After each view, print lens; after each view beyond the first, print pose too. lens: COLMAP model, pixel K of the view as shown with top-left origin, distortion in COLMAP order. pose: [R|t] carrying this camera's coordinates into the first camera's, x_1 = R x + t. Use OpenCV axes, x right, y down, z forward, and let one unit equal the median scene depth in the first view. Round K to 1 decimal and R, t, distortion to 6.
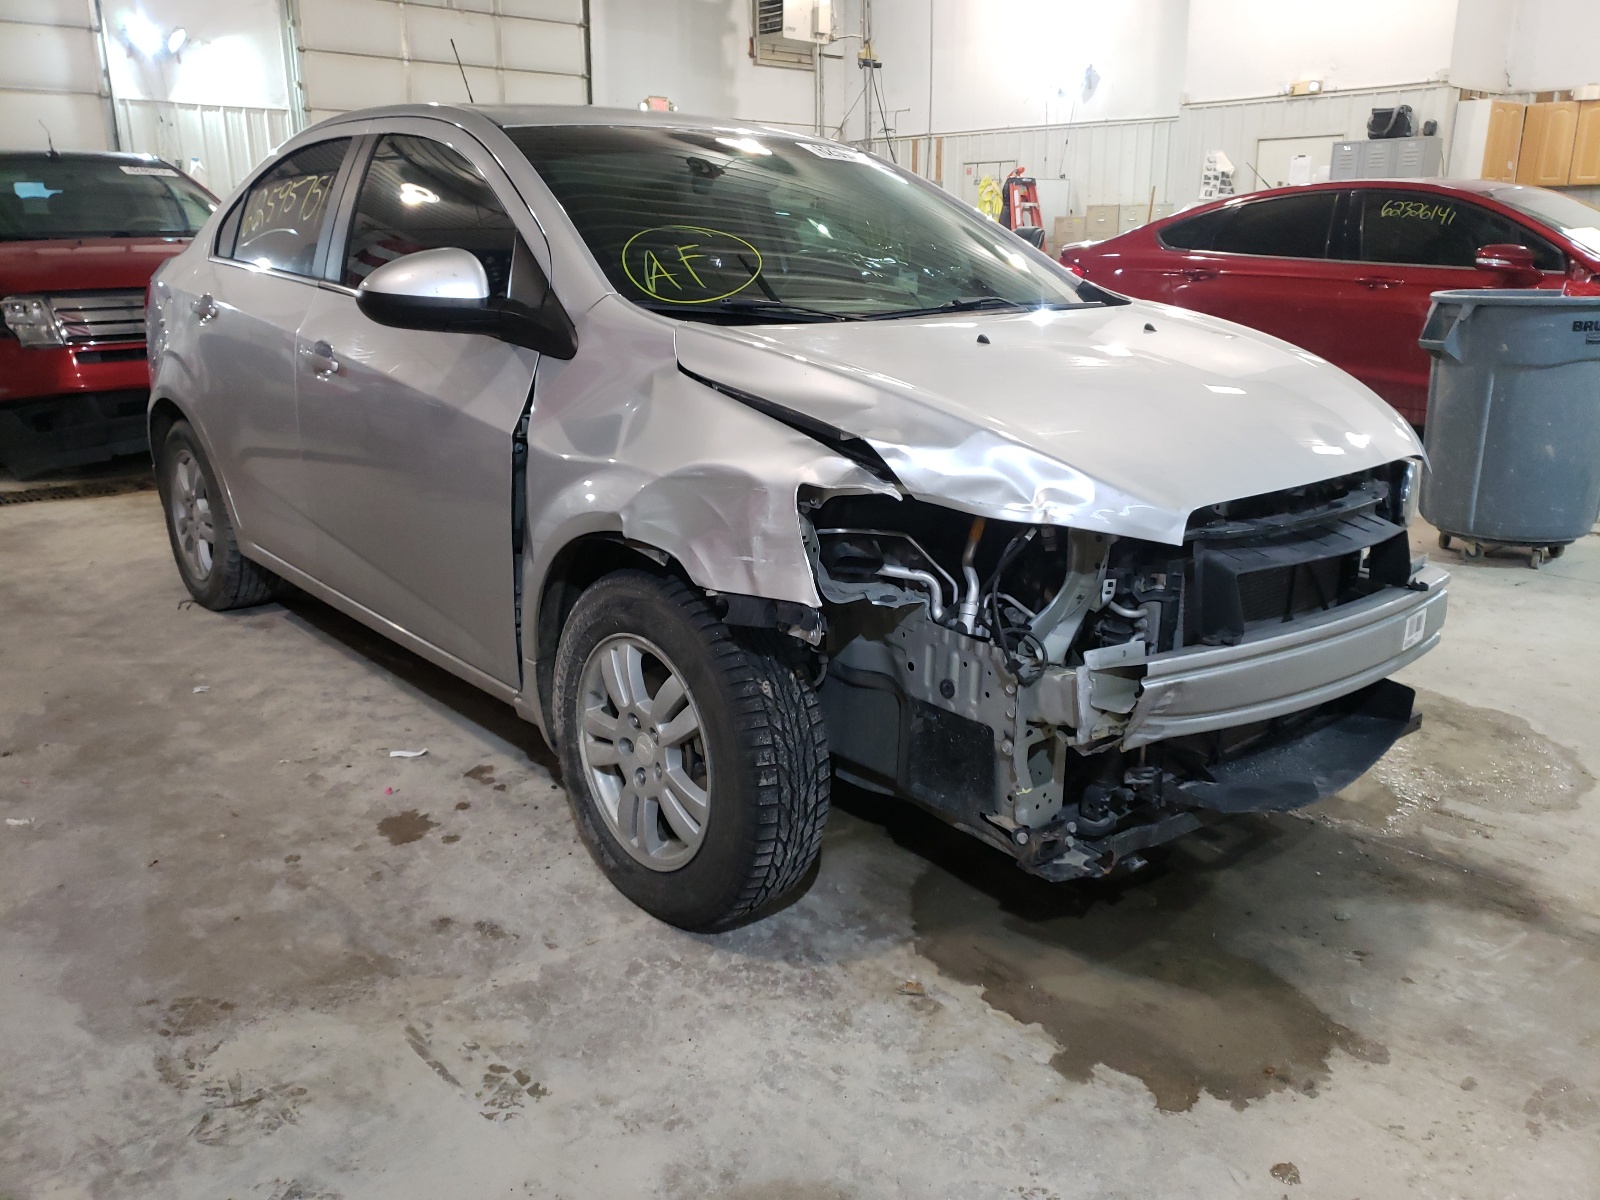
lens RADIAL K [[1305.4, 0, 828.4], [0, 1305.4, 595.3], [0, 0, 1]] dist [-0.012534, -0.007401]
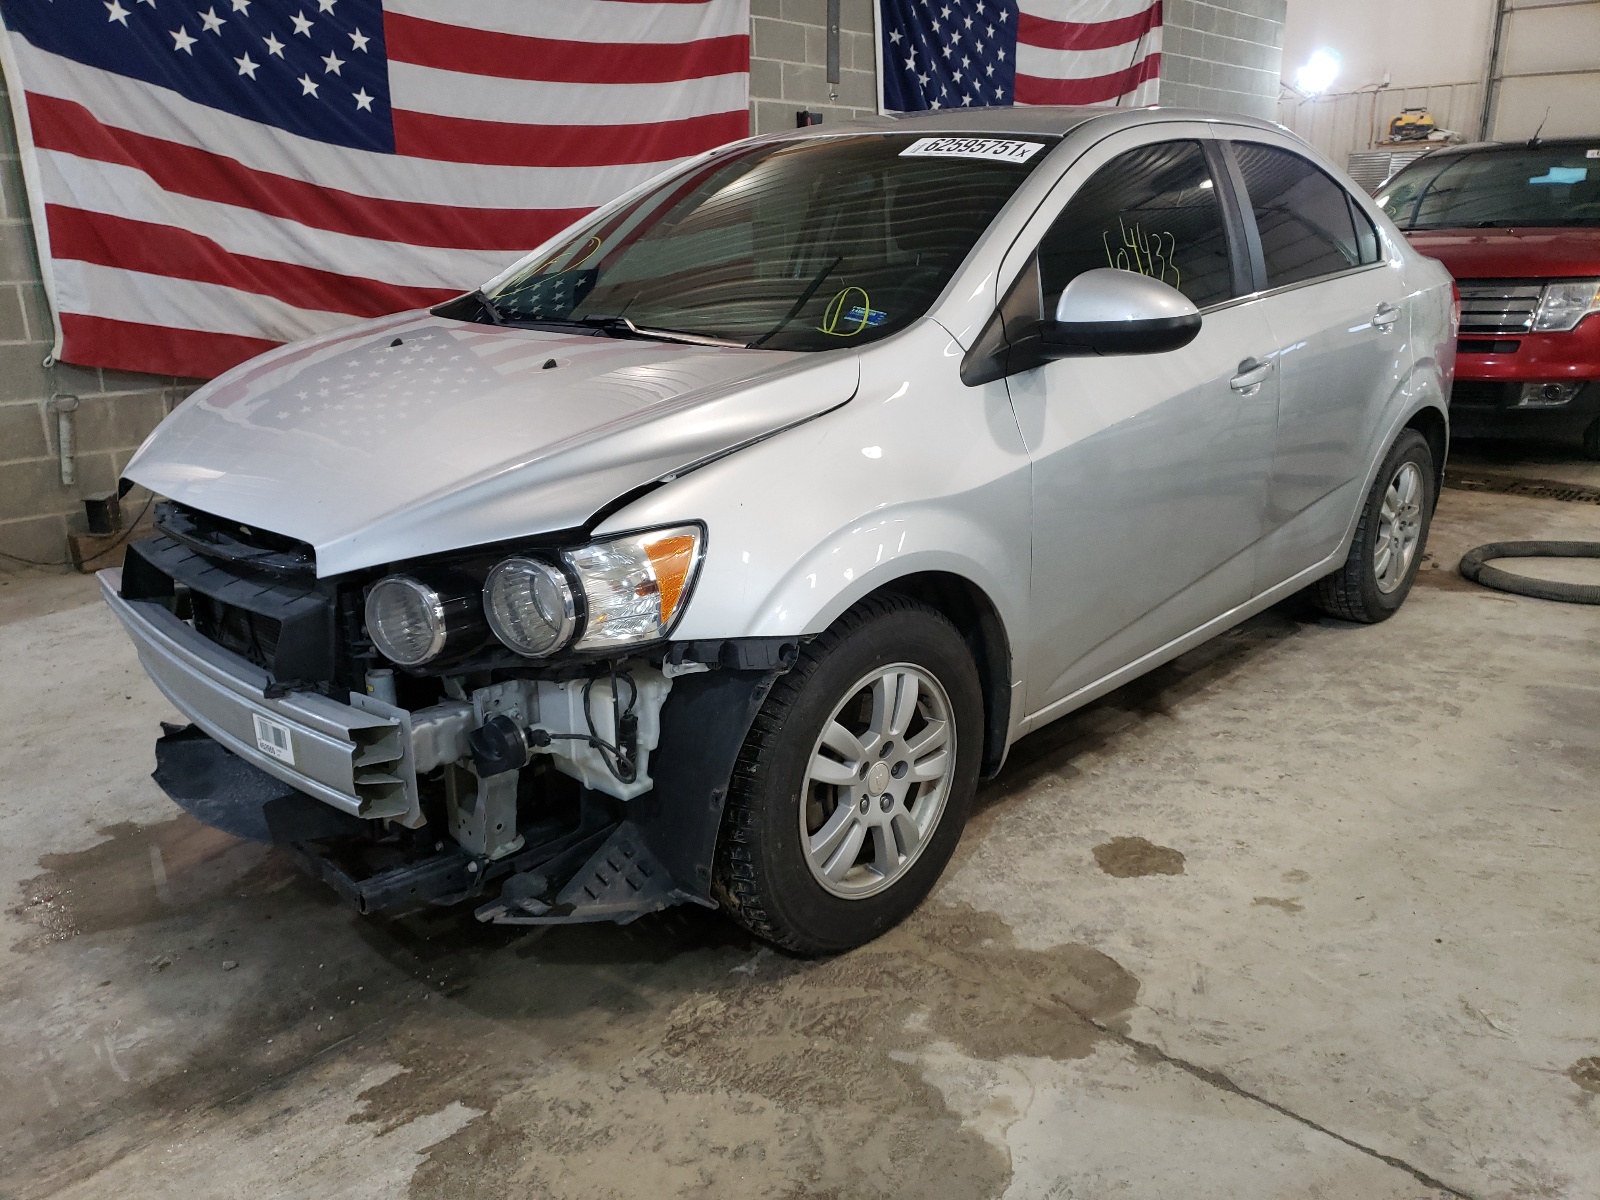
lens RADIAL K [[1276.1, 0, 803.6], [0, 1276.1, 606.1], [0, 0, 1]] dist [0.002812, -0.005833]
pose [[0.061714, 0.285471, -0.956398, 1.407824], [-0.253134, 0.931372, 0.261667, -0.409161], [0.965461, 0.225948, 0.129741, 1.367824]]
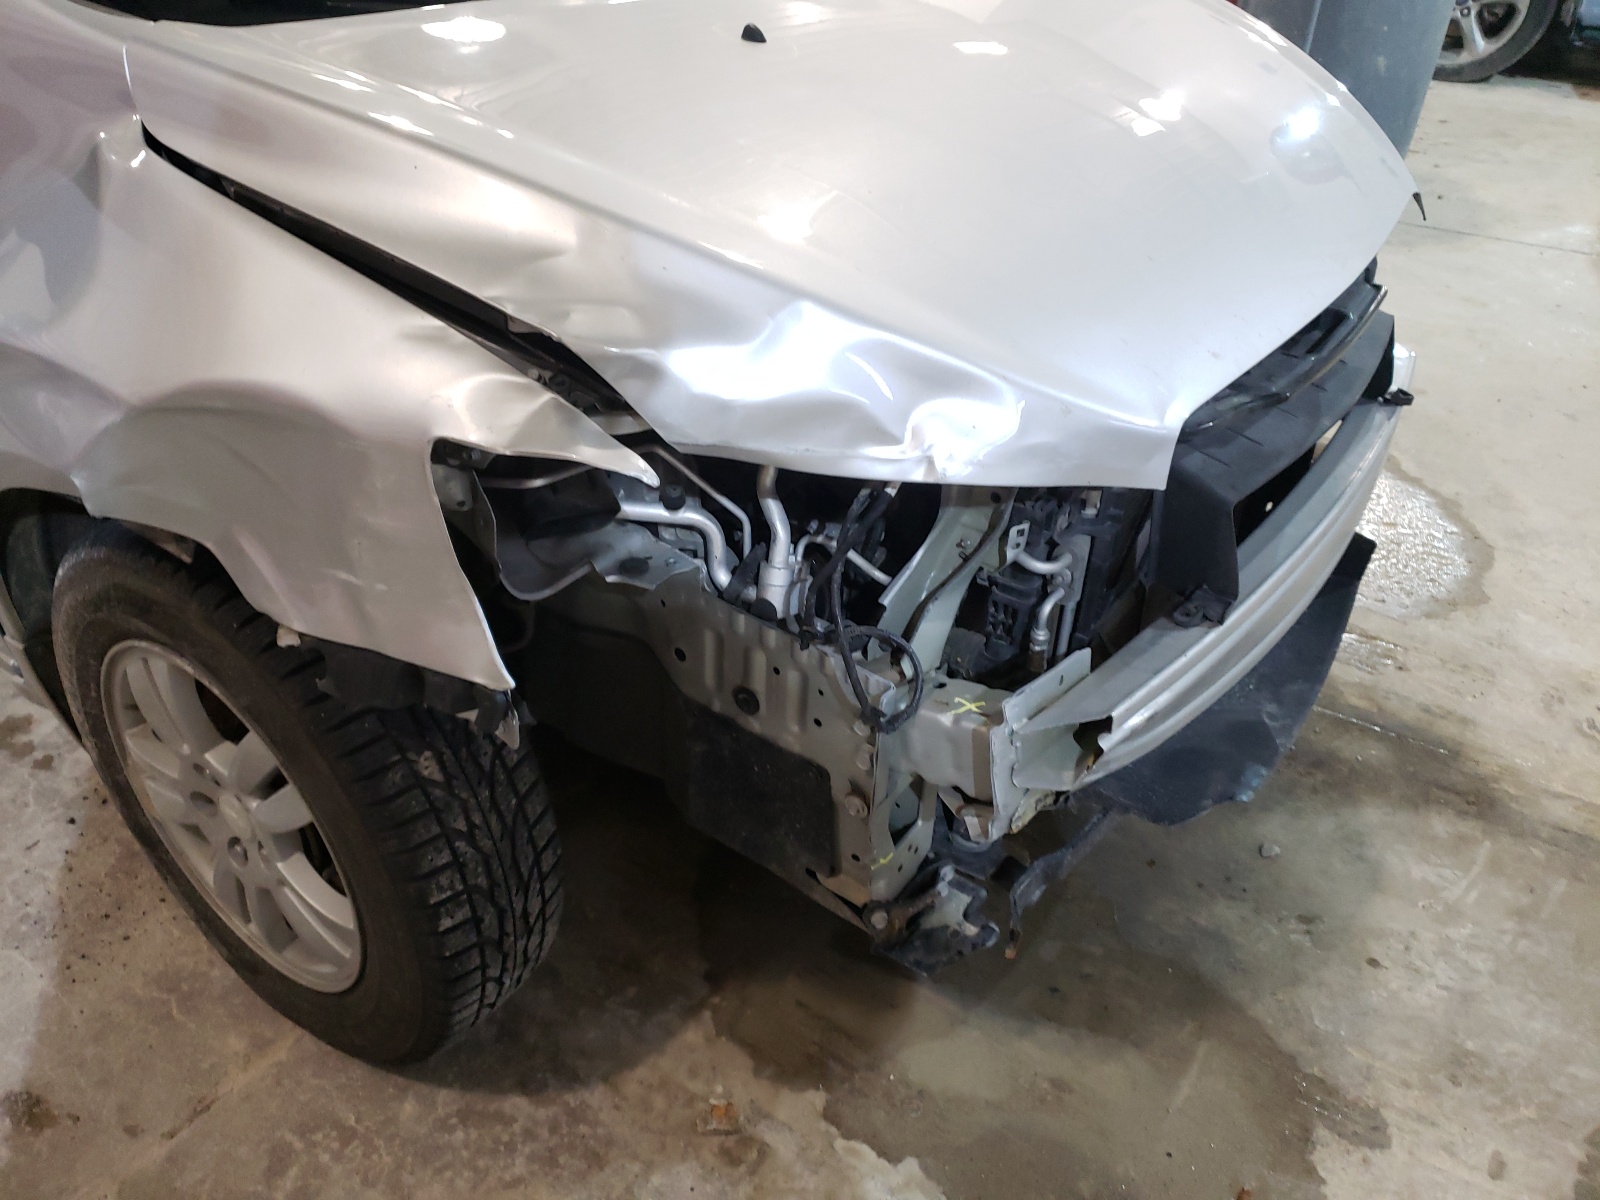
lens RADIAL K [[1276.1, 0, 803.6], [0, 1276.1, 606.1], [0, 0, 1]] dist [0.002812, -0.005833]
pose [[0.976371, -0.114598, 0.183215, 0.015946], [0.048743, 0.942751, 0.329917, -0.157041], [-0.210534, -0.313191, 0.926060, 0.463421]]
